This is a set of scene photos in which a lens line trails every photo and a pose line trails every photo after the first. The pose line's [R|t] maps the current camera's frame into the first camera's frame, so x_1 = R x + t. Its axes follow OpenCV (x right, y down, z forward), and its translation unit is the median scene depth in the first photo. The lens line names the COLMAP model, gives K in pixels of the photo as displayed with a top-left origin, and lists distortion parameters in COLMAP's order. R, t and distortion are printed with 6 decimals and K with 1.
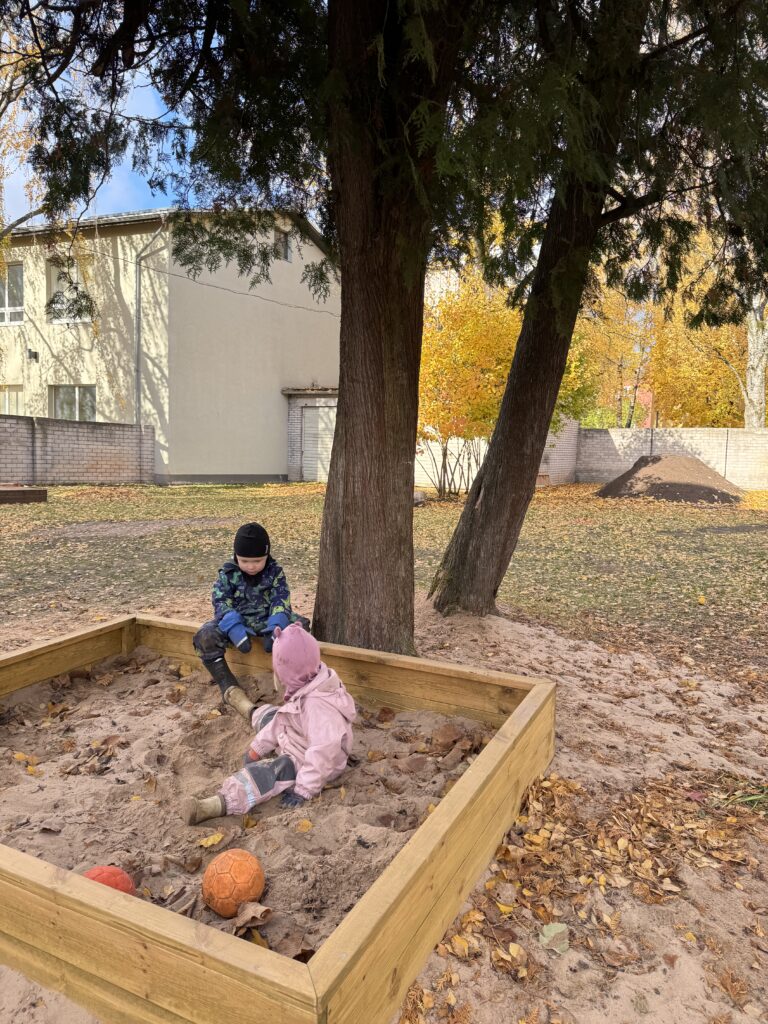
lens RADIAL K [[721.1, 0, 380.7], [0, 721.1, 514.9], [0, 0, 1]] dist [-0.068111, -0.010923]
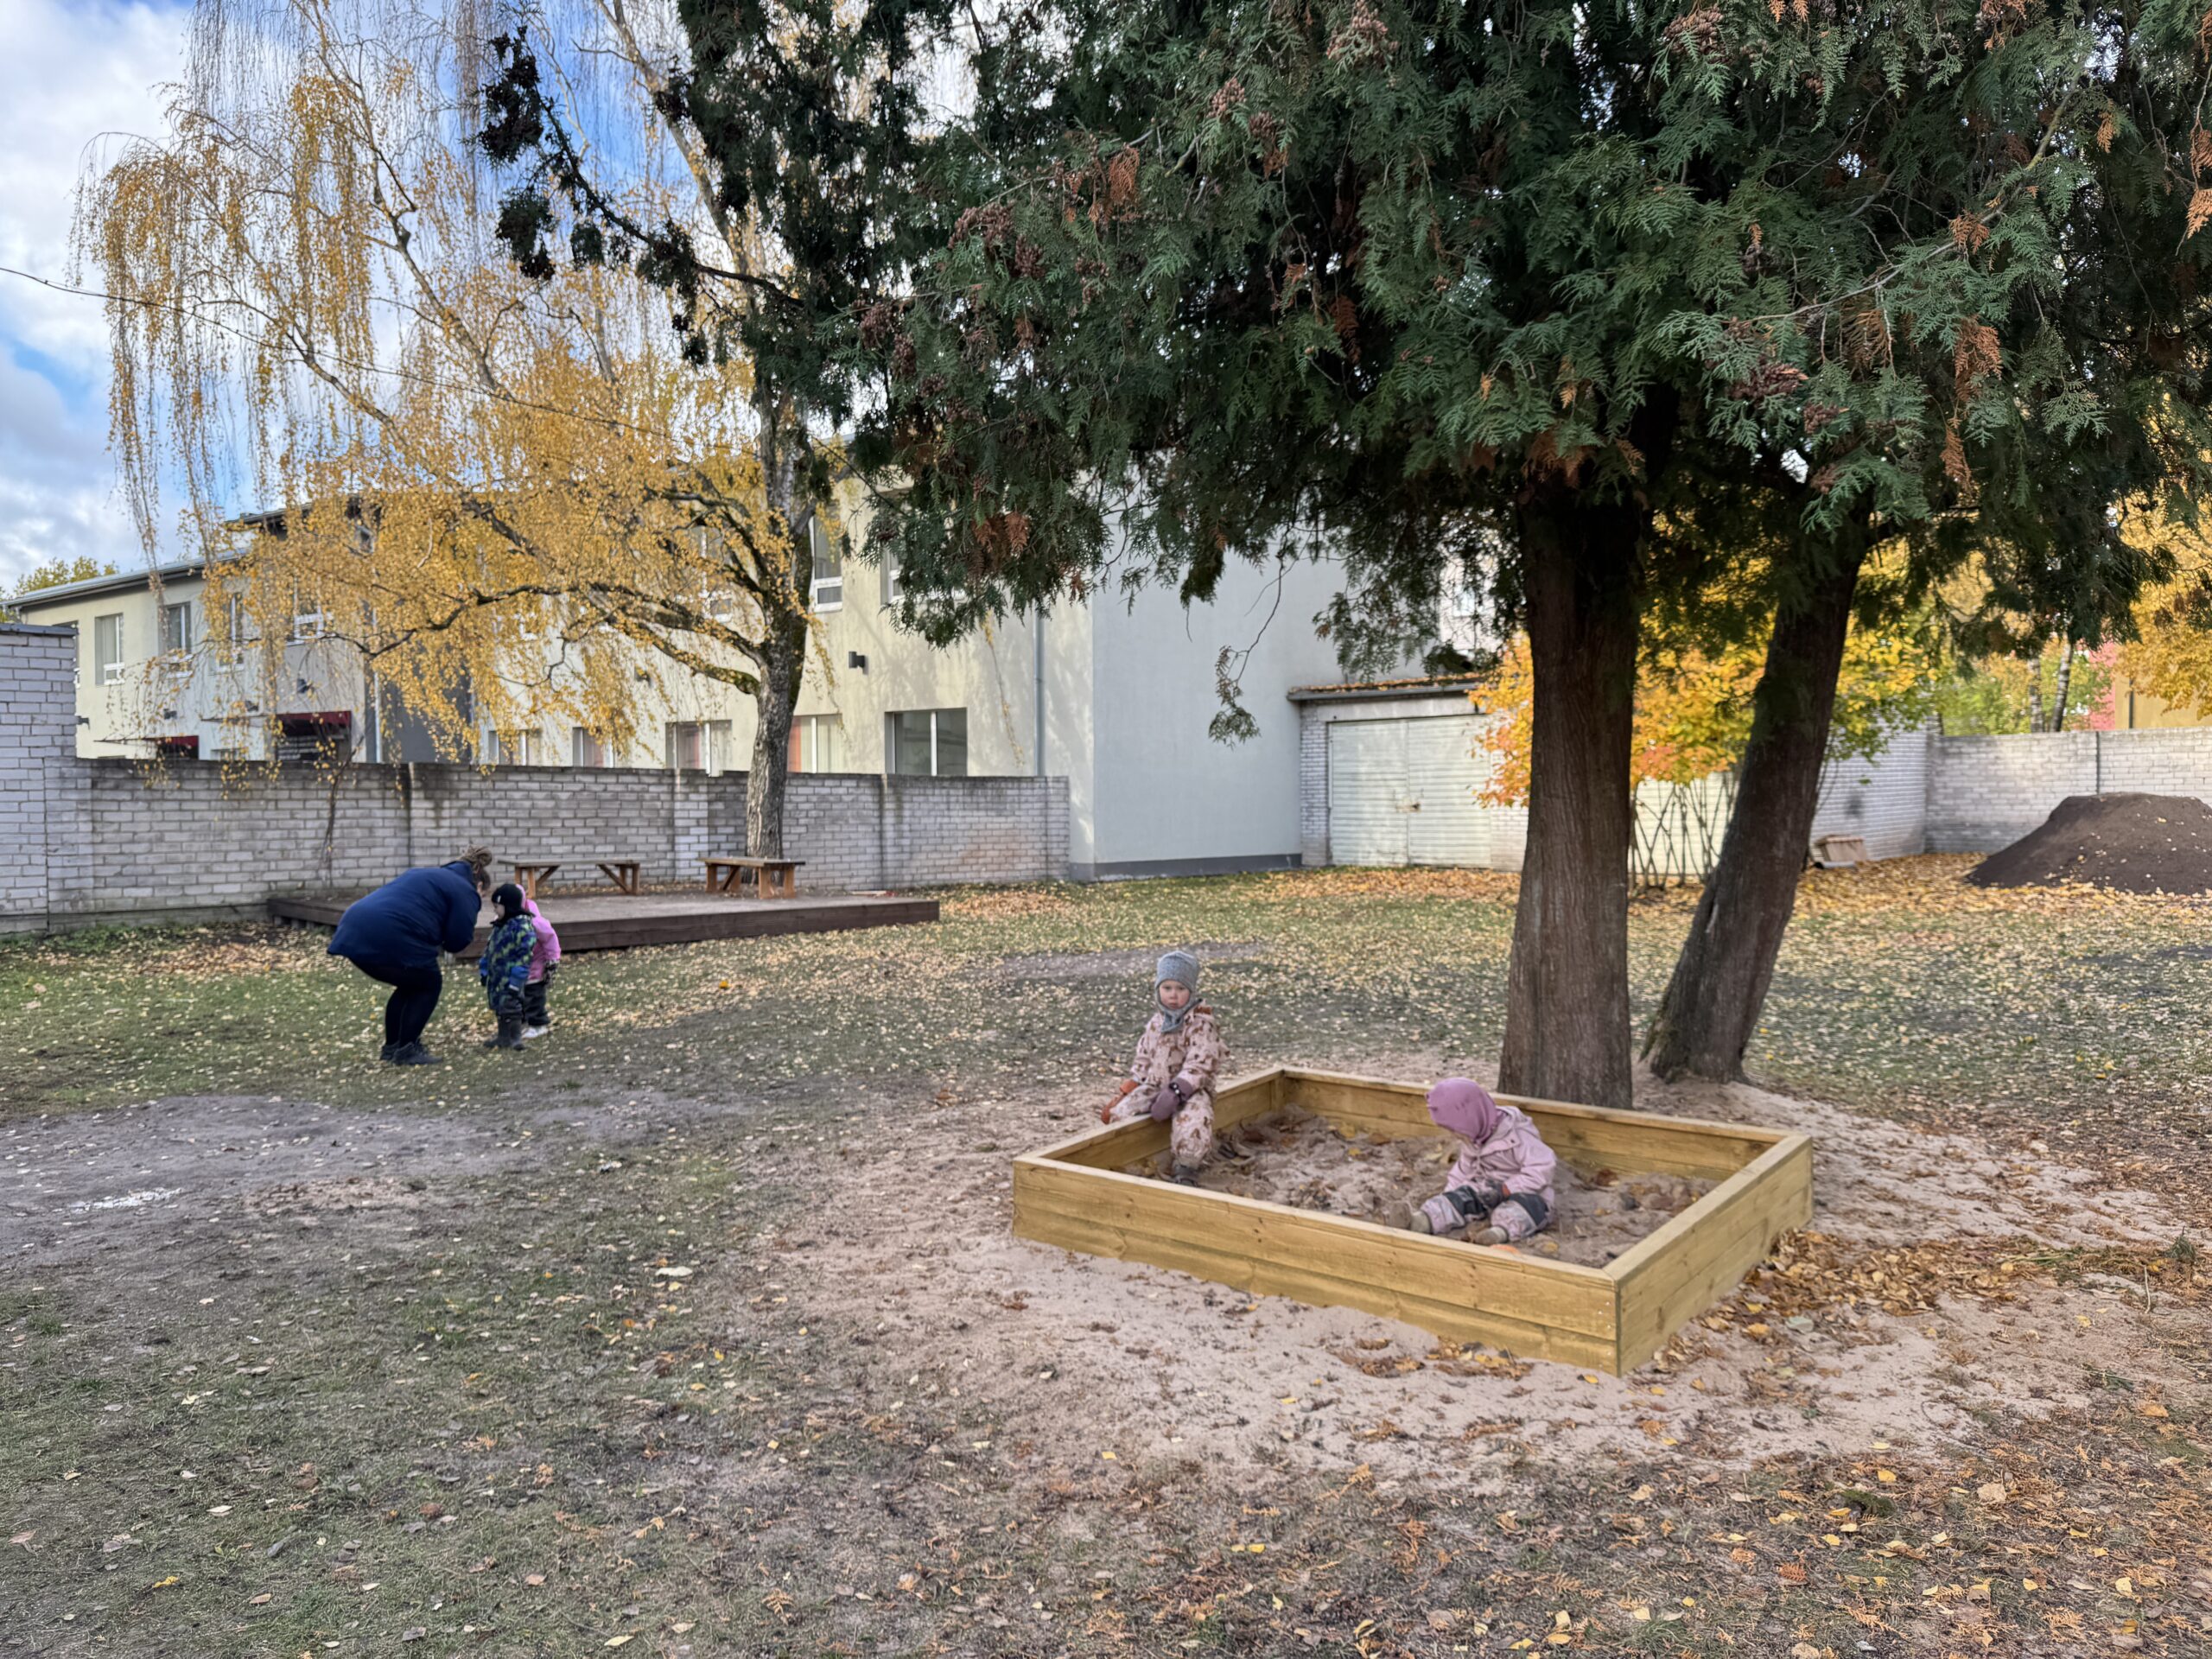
lens RADIAL K [[1557.7, 0, 974.5], [0, 1557.7, 800.4], [0, 0, 1]] dist [-0.068111, -0.010923]
pose [[0.952198, -0.038098, -0.303096, -0.089546], [0.012586, 0.996243, -0.085686, -0.017482], [0.305221, 0.077775, 0.949100, -0.642430]]
